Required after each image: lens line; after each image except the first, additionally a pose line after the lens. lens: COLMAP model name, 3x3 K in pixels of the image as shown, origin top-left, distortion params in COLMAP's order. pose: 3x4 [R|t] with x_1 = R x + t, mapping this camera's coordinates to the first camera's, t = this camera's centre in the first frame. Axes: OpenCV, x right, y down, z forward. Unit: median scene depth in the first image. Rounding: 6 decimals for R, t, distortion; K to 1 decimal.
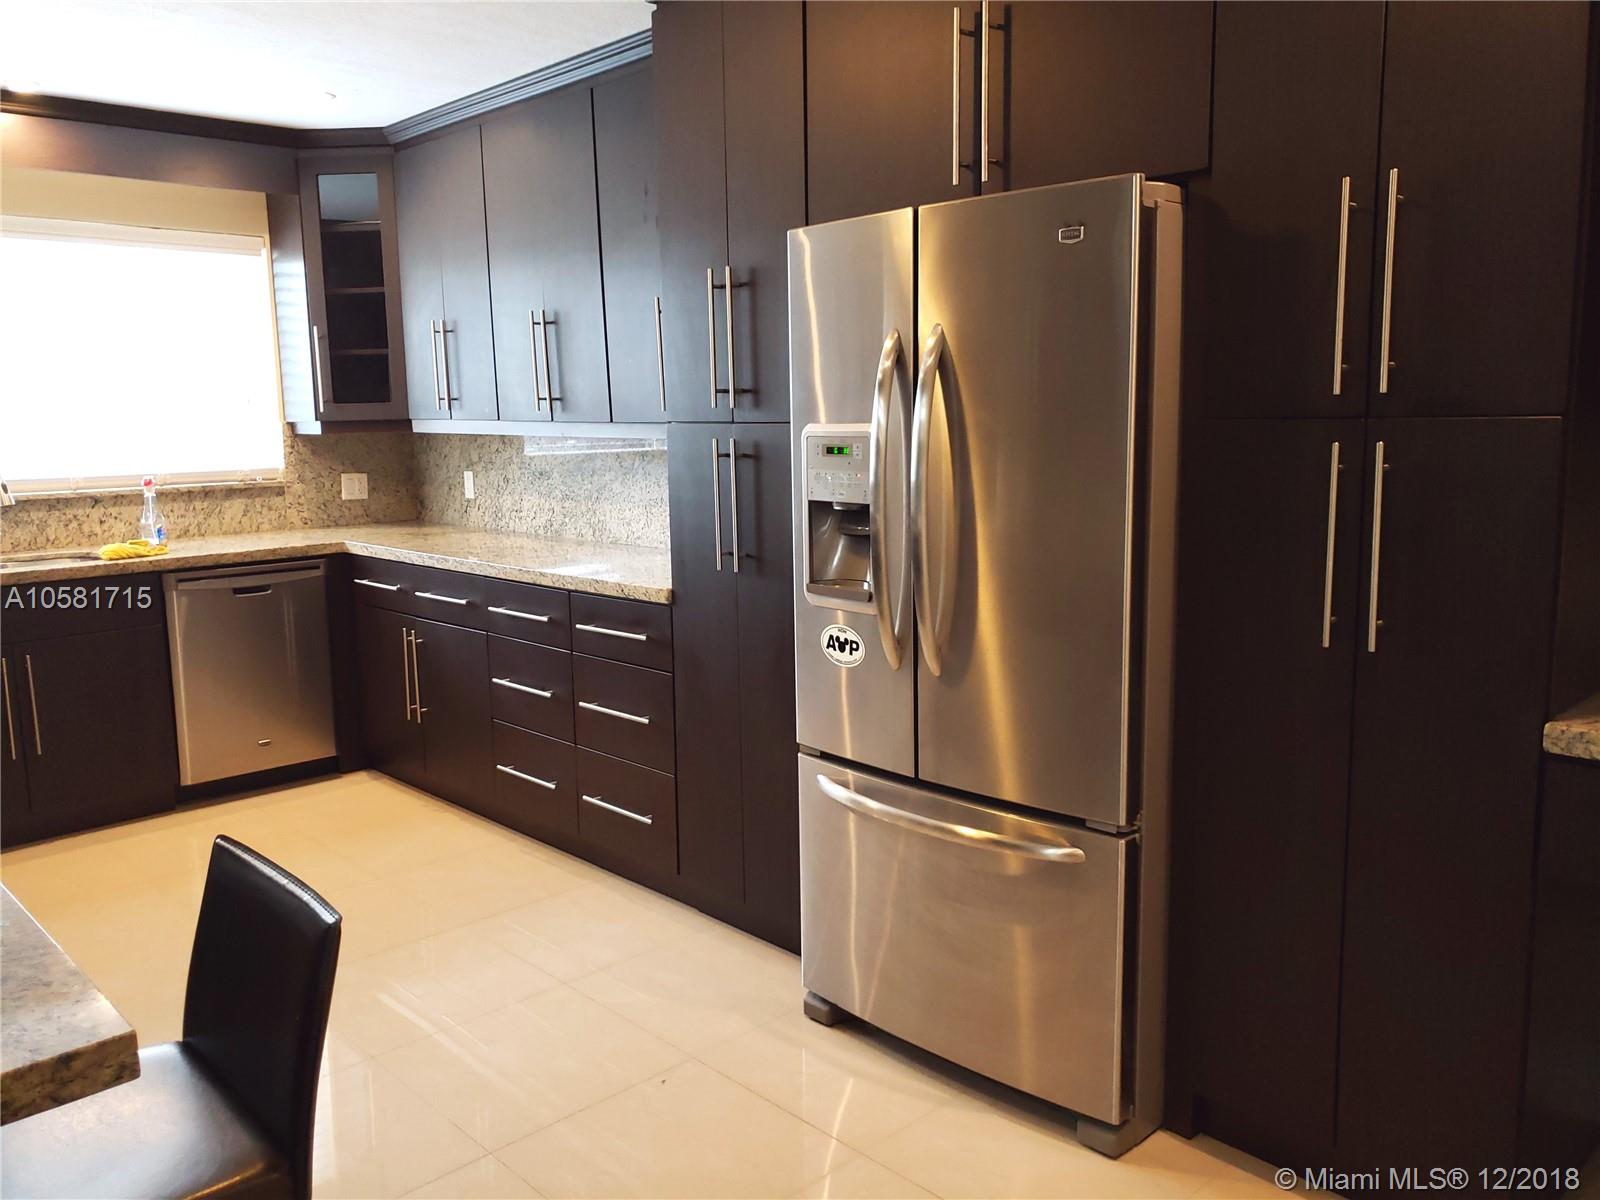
lens RADIAL K [[1228.9, 0, 787.1], [0, 1228.9, 586.7], [0, 0, 1]] dist [0.169183, -0.360200]
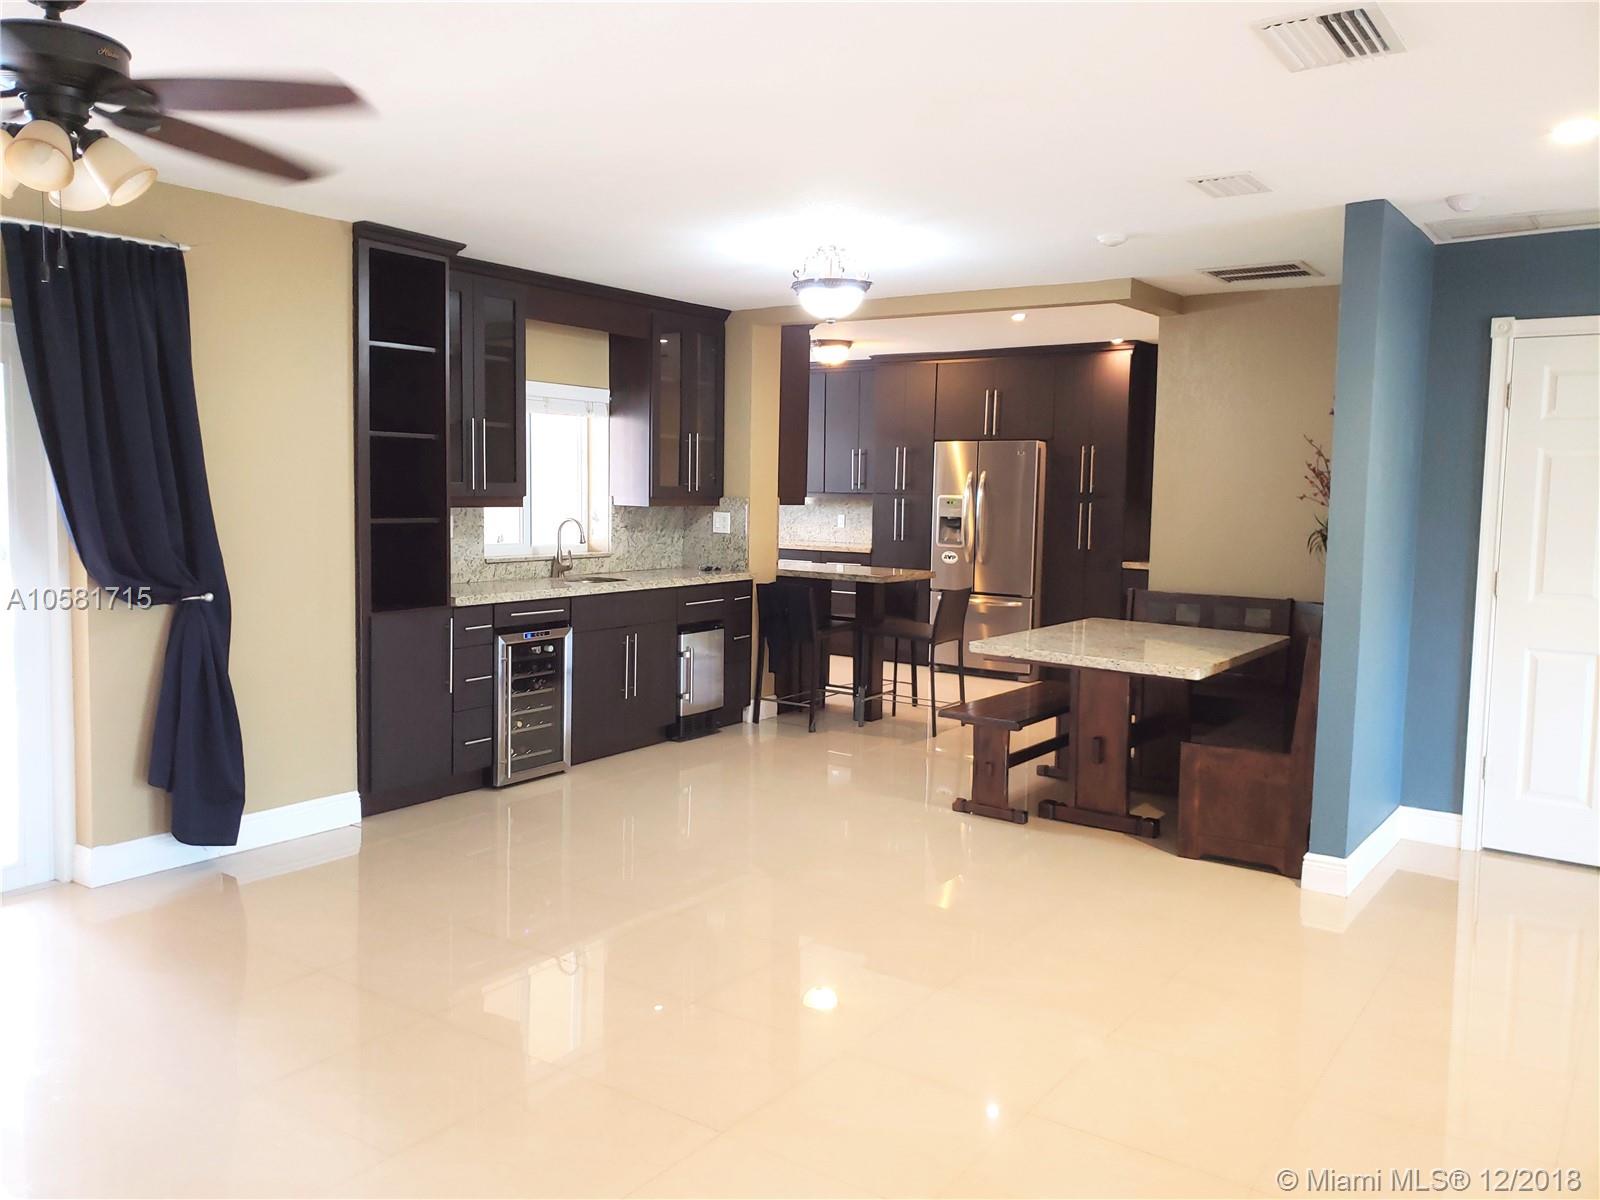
lens RADIAL K [[1229.1, 0, 766.9], [0, 1229.1, 590.1], [0, 0, 1]] dist [0.046034, -0.004050]
pose [[0.981403, 0.018147, 0.191101, -1.134898], [-0.007337, 0.998340, -0.057121, 0.343930], [-0.191820, 0.054656, 0.979907, -2.336474]]
